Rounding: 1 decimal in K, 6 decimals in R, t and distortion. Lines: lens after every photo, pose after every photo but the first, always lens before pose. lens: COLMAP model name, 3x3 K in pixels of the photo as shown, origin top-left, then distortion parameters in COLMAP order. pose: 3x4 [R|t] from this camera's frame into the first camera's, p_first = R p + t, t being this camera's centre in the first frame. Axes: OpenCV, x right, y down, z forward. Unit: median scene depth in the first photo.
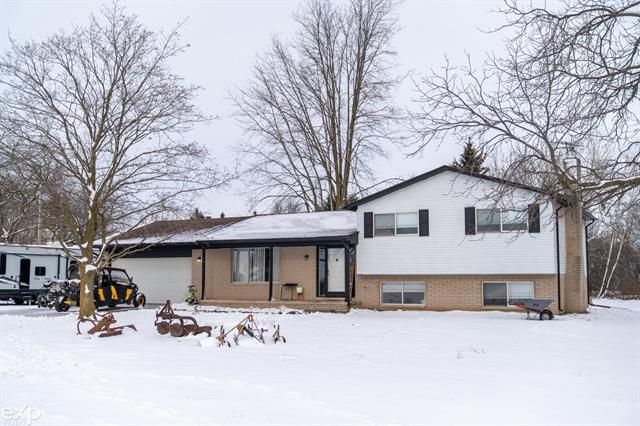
lens RADIAL K [[705.5, 0, 320.0], [0, 705.5, 213.0], [0, 0, 1]] dist [-0.003725, 0.001990]
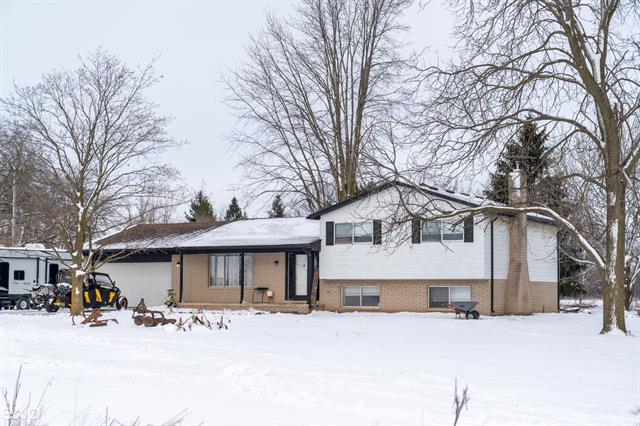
lens RADIAL K [[1050.1, 0, 320.0], [0, 1050.1, 213.0], [0, 0, 1]] dist [0.005546, -0.026172]
pose [[0.997690, -0.001439, -0.067918, 0.161864], [0.002994, 0.999735, 0.022804, -0.050727], [0.067867, -0.022955, 0.997430, -0.600261]]
